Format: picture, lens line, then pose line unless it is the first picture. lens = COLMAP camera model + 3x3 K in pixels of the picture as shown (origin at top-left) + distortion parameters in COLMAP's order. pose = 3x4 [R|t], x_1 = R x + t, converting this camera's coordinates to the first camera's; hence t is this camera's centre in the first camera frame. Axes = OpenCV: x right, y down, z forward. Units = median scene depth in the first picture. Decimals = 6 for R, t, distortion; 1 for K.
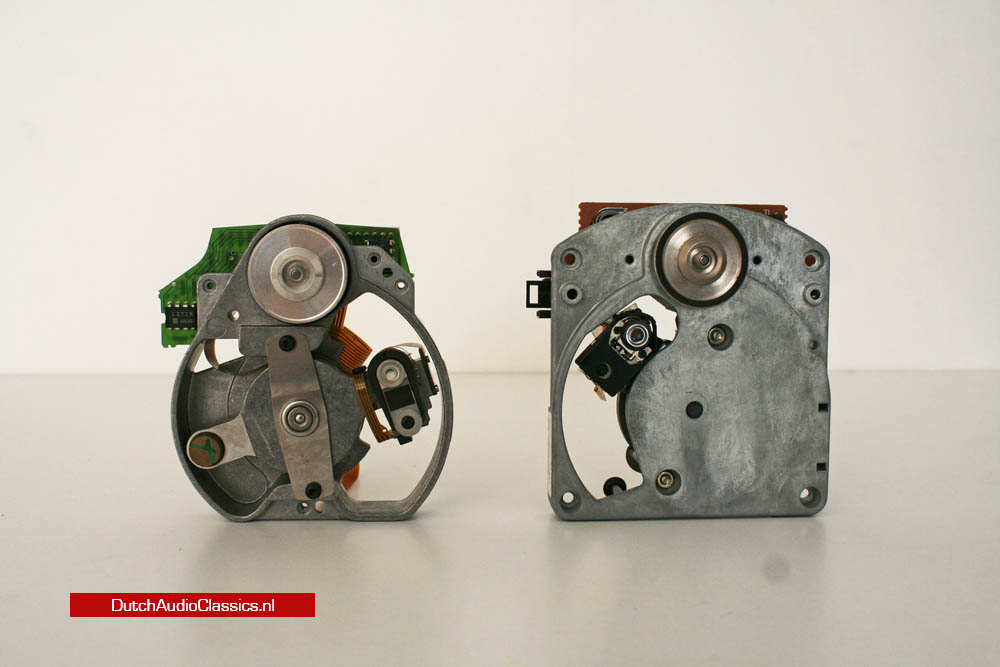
lens RADIAL K [[1075.9, 0, 505.4], [0, 1075.9, 336.0], [0, 0, 1]] dist [-0.086487, 0.000000]
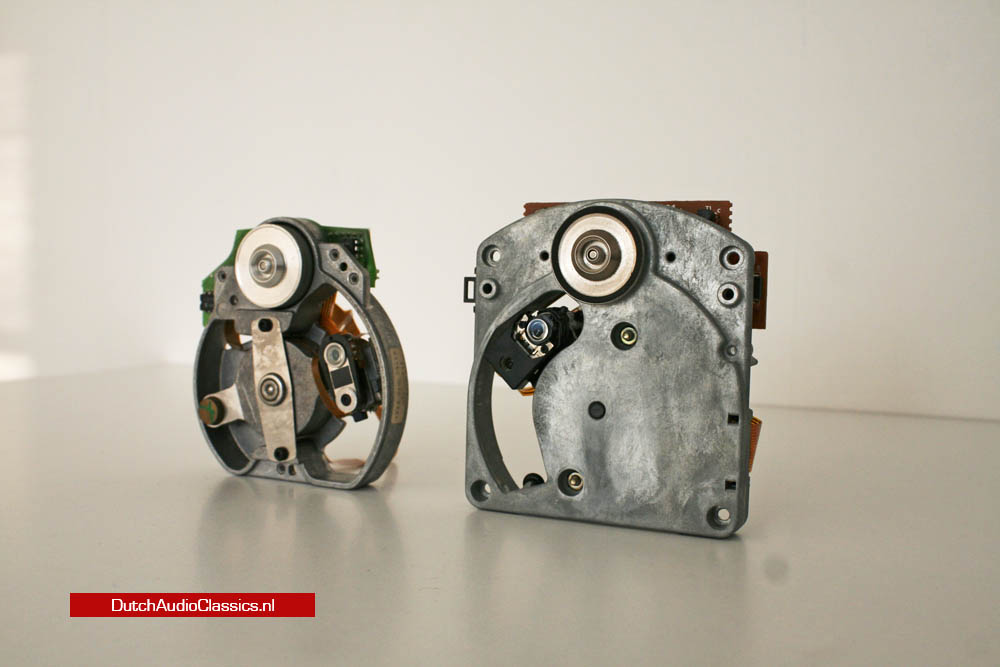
lens RADIAL K [[1075.9, 0, 498.1], [0, 1075.9, 332.3], [0, 0, 1]] dist [-0.086487, 0.000000]
pose [[0.855320, 0.035286, -0.516897, 0.600737], [-0.064699, 0.997143, -0.038990, 0.042322], [0.514044, 0.066792, 0.855160, 0.117778]]
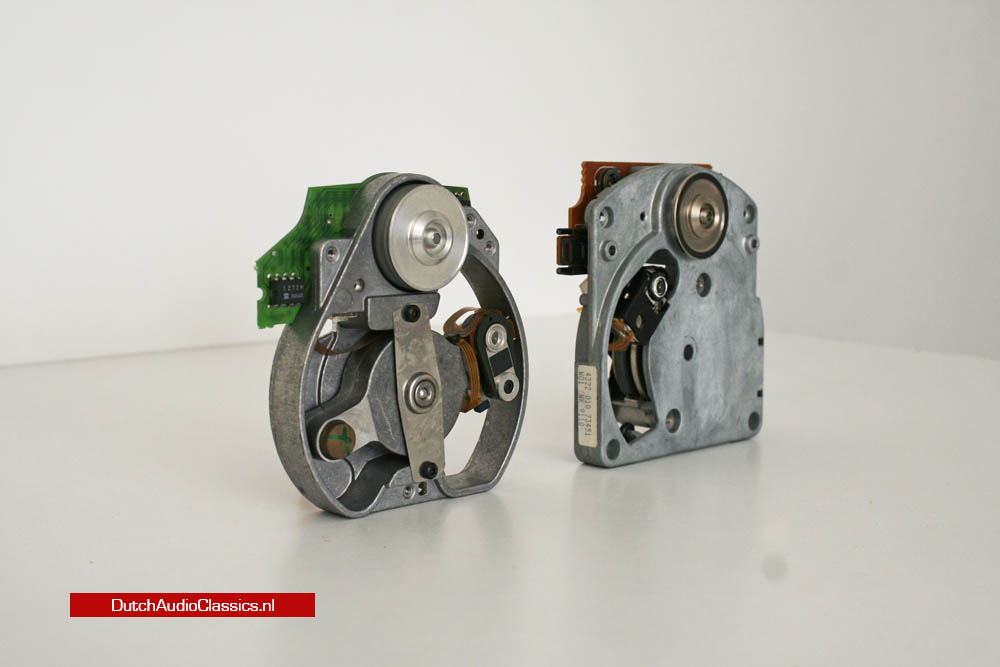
lens RADIAL K [[1322.7, 0, 497.1], [0, 1322.7, 336.6], [0, 0, 1]] dist [0.004844, 0.000000]
pose [[0.781348, -0.072405, 0.619881, -0.817078], [0.054605, 0.997370, 0.047668, -0.022596], [-0.621702, -0.003397, 0.783247, 0.060259]]
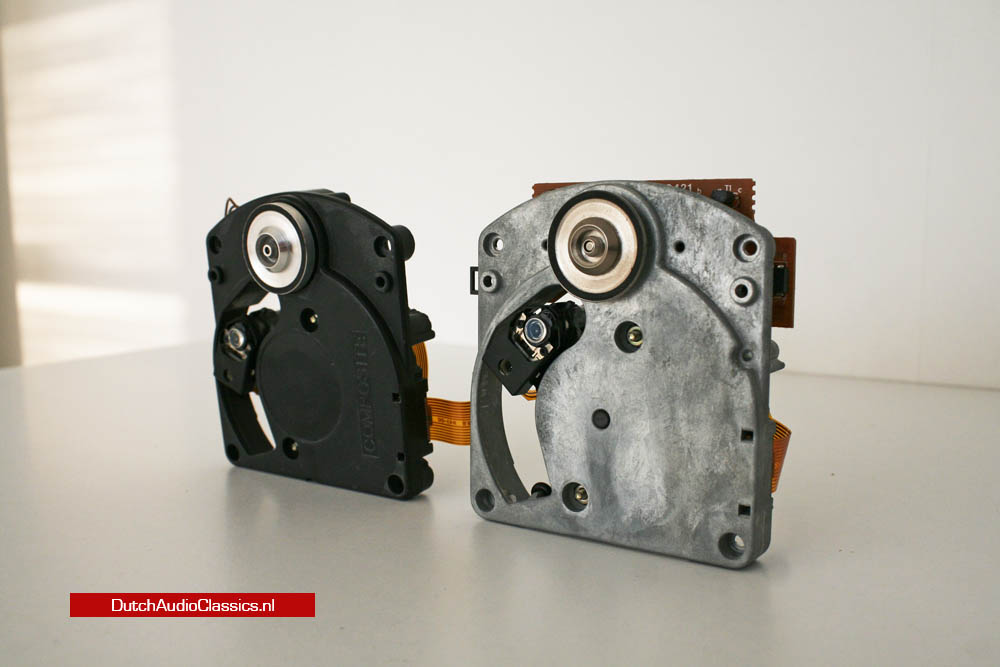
lens RADIAL K [[1027.8, 0, 496.4], [0, 1027.8, 336.1], [0, 0, 1]] dist [-0.096846, 0.000000]
pose [[0.759301, 0.063631, -0.647621, 0.646321], [-0.051577, 0.997962, 0.037582, -0.024931], [0.648692, 0.004866, 0.761035, 0.312959]]
